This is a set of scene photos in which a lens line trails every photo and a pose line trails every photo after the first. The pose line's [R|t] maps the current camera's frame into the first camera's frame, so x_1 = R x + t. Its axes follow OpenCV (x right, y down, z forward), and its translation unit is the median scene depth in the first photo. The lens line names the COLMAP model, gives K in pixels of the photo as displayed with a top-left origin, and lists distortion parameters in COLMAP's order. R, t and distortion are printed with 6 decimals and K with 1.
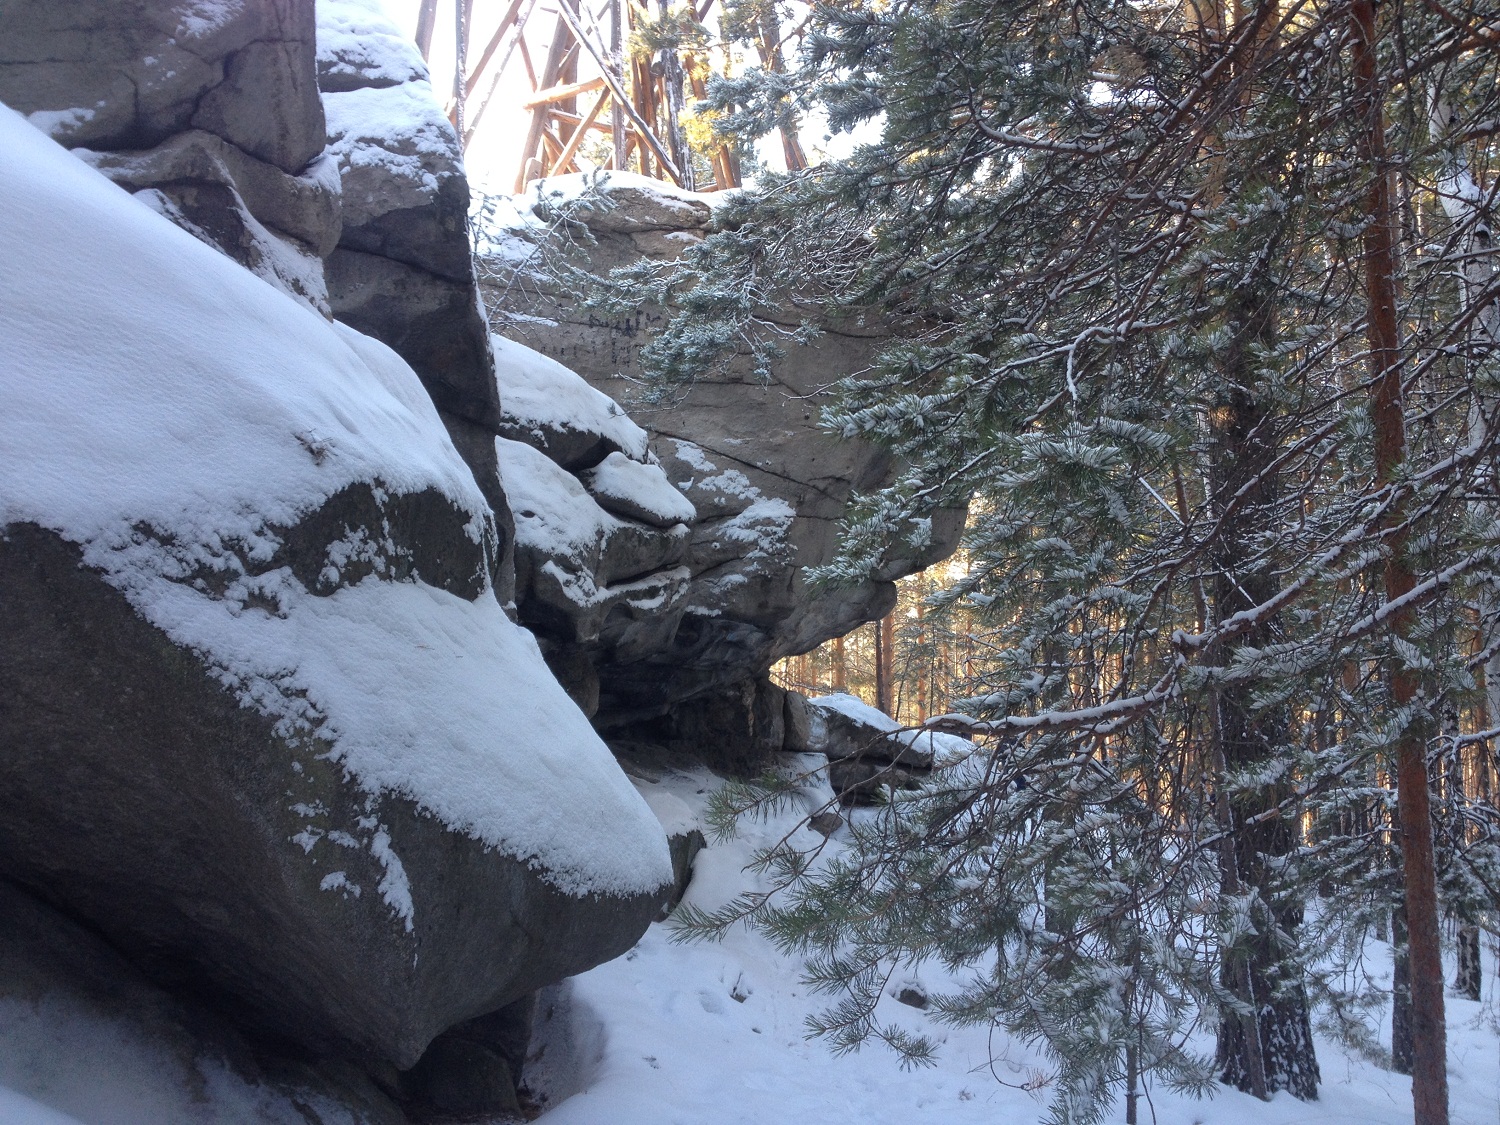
lens RADIAL K [[1517.8, 0, 773.2], [0, 1517.8, 606.5], [0, 0, 1]] dist [0.132376, -0.299210]
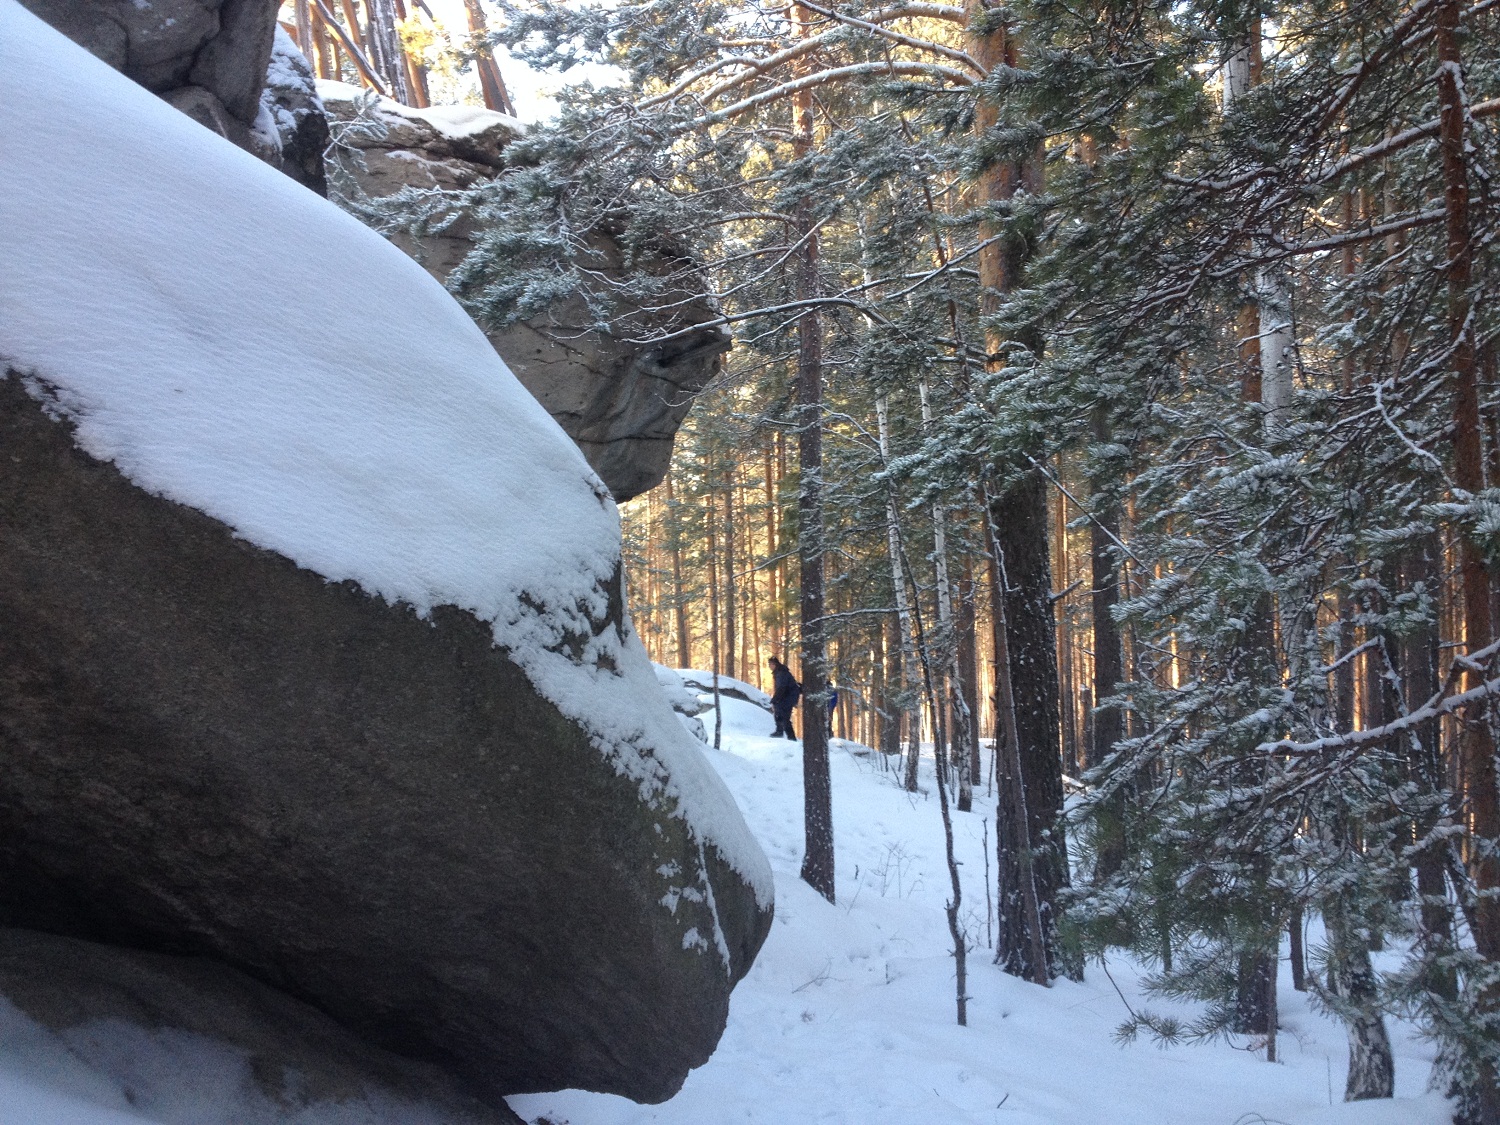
lens RADIAL K [[1517.8, 0, 773.2], [0, 1517.8, 606.5], [0, 0, 1]] dist [0.132376, -0.299210]
pose [[0.949282, -0.042881, 0.311487, -0.532625], [0.021089, 0.997109, 0.072998, -0.106261], [-0.313717, -0.062727, 0.947442, 0.058878]]
